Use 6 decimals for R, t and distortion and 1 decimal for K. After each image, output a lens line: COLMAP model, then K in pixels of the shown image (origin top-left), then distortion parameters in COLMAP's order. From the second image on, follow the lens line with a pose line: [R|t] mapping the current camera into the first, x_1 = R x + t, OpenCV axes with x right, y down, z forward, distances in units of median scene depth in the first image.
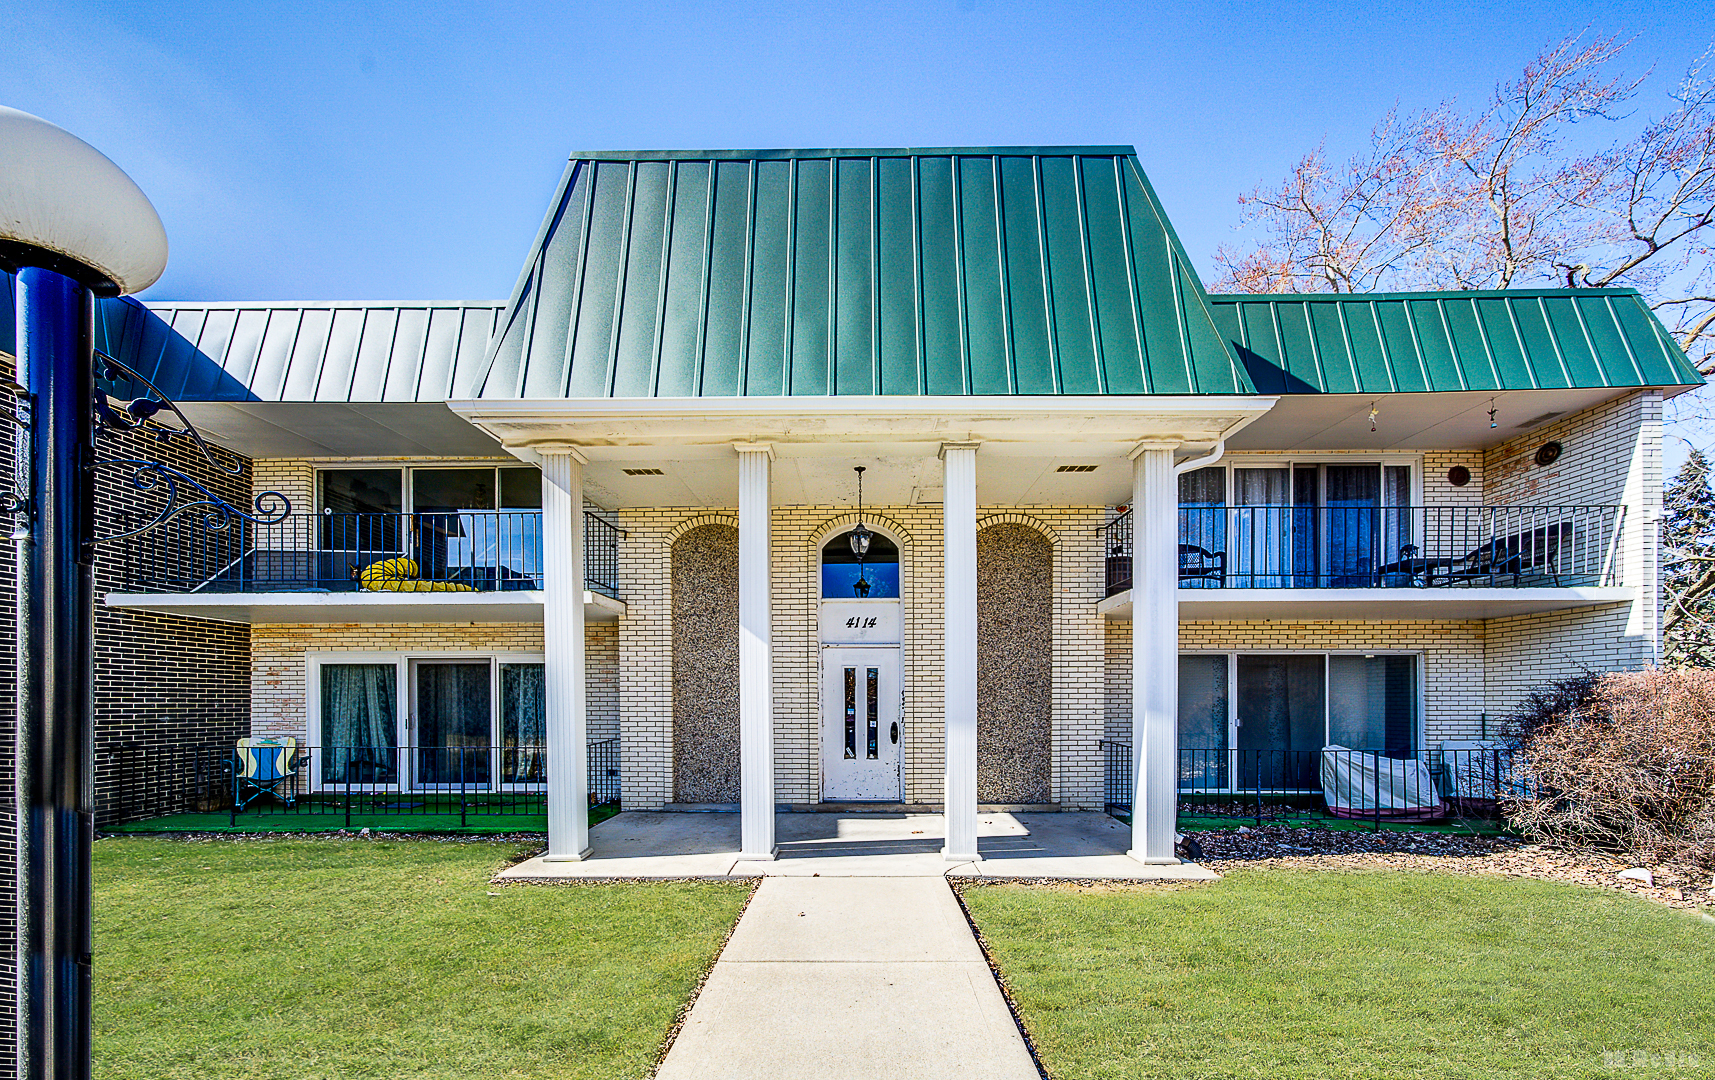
lens RADIAL K [[573.6, 0, 857.7], [0, 573.6, 566.7], [0, 0, 1]] dist [-0.018341, 0.006769]
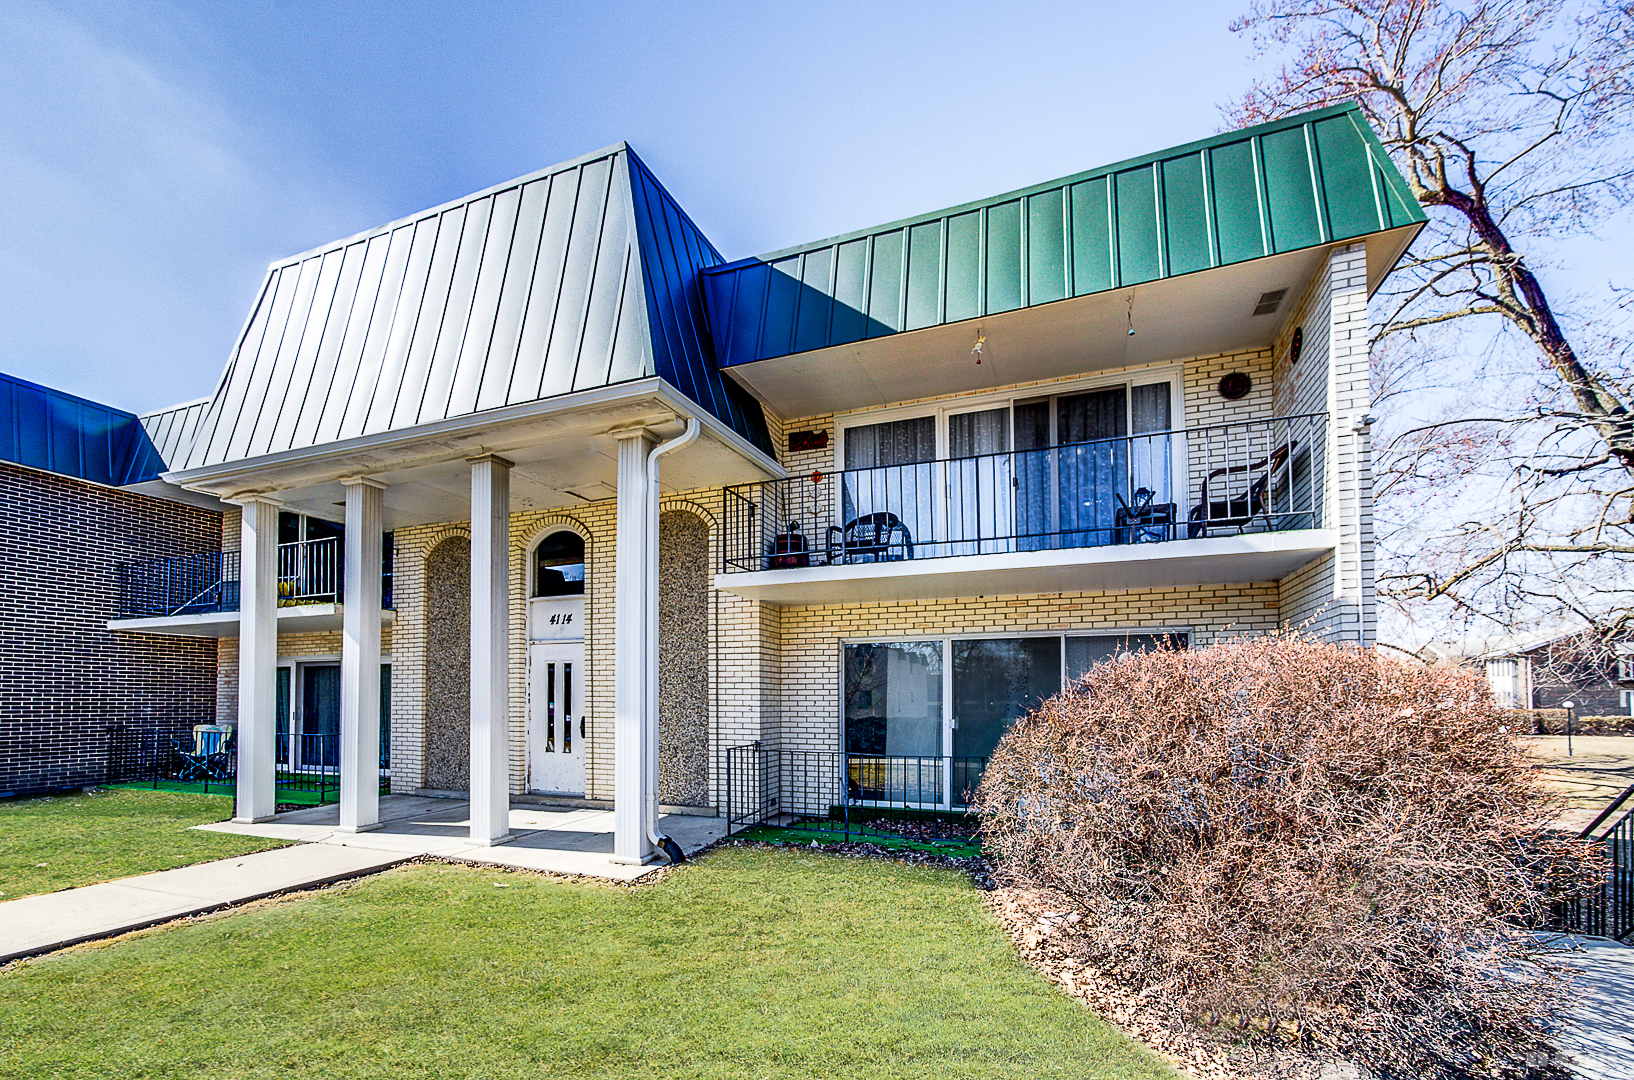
lens RADIAL K [[653.6, 0, 818.7], [0, 653.6, 495.4], [0, 0, 1]] dist [-0.001596, -0.000229]
pose [[0.936777, -0.103025, -0.334416, 0.870337], [0.080272, 0.993460, -0.081199, 0.008080], [0.340594, 0.049221, 0.938921, 0.029343]]
